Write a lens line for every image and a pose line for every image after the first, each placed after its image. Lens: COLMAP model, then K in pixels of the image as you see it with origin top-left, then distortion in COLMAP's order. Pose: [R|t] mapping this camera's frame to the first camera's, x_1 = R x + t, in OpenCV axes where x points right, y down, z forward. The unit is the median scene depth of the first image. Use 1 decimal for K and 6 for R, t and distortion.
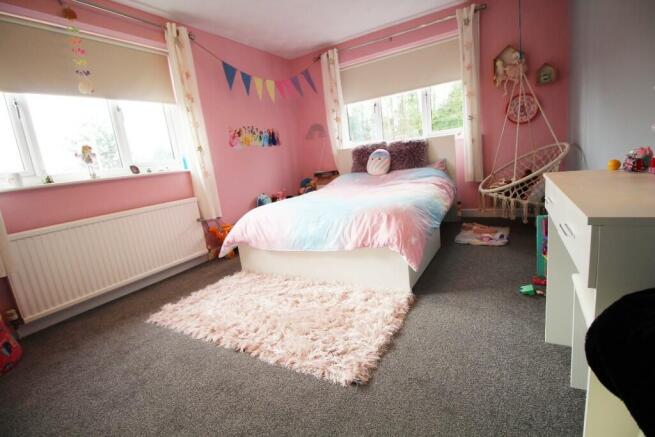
lens RADIAL K [[303.8, 0, 329.0], [0, 303.8, 217.1], [0, 0, 1]] dist [0.002734, -0.014619]
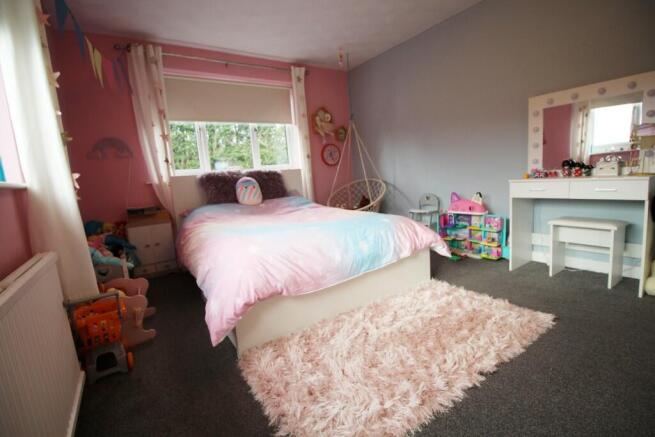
lens RADIAL K [[303.8, 0, 329.0], [0, 303.8, 217.1], [0, 0, 1]] dist [0.002734, -0.014619]
pose [[0.434315, -0.045464, 0.899613, -0.601343], [0.196899, 0.979364, -0.045564, -0.018821], [-0.878978, 0.196922, 0.434304, 0.453527]]
